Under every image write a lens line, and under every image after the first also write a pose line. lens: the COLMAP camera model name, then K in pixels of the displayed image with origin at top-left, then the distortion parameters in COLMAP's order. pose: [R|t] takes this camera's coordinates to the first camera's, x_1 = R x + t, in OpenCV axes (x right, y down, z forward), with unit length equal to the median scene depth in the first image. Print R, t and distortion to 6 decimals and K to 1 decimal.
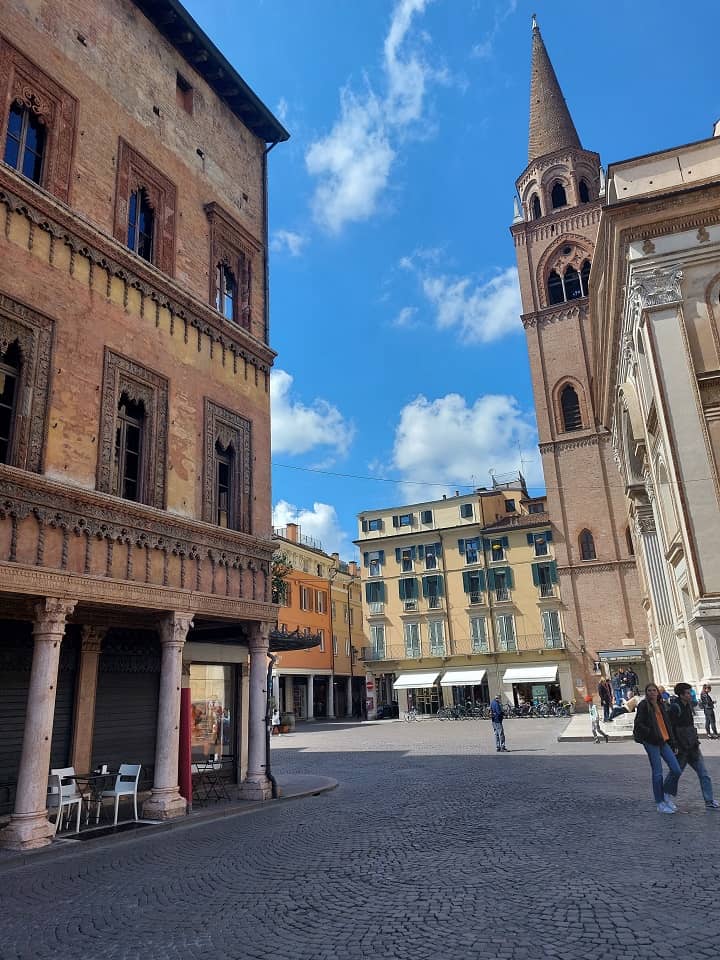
lens RADIAL K [[677.1, 0, 360.0], [0, 677.1, 480.0], [0, 0, 1]] dist [0.001005, -0.000638]
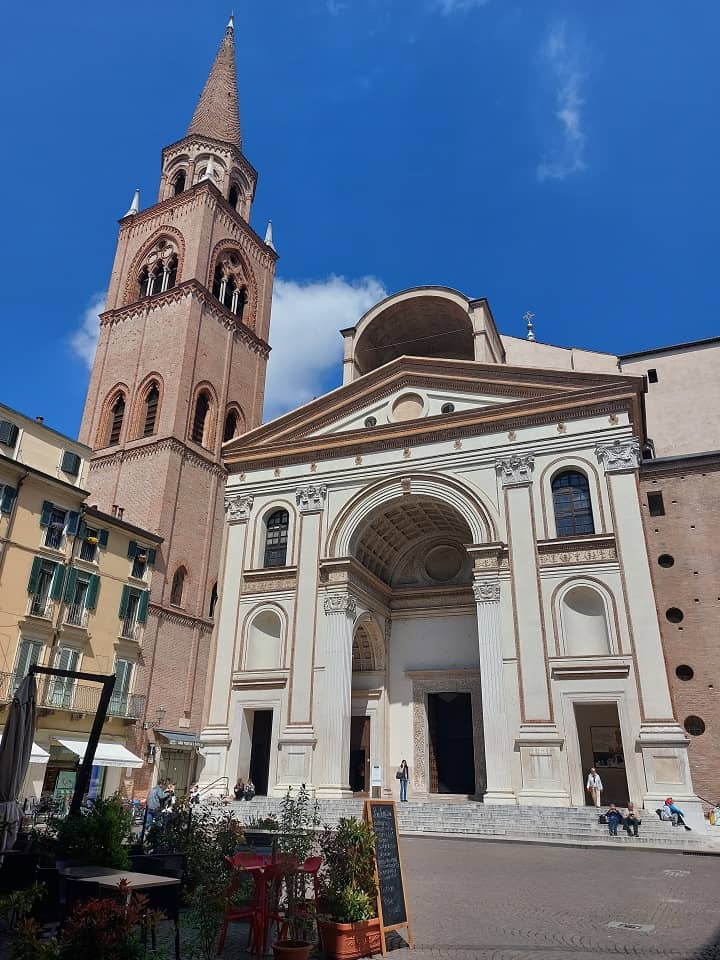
lens RADIAL K [[677.1, 0, 360.0], [0, 677.1, 480.0], [0, 0, 1]] dist [0.001005, -0.000638]
pose [[0.034650, 0.446500, 0.894112, -0.385946], [-0.320222, 0.852442, -0.413281, 0.238090], [-0.946709, -0.271994, 0.172517, 0.690720]]
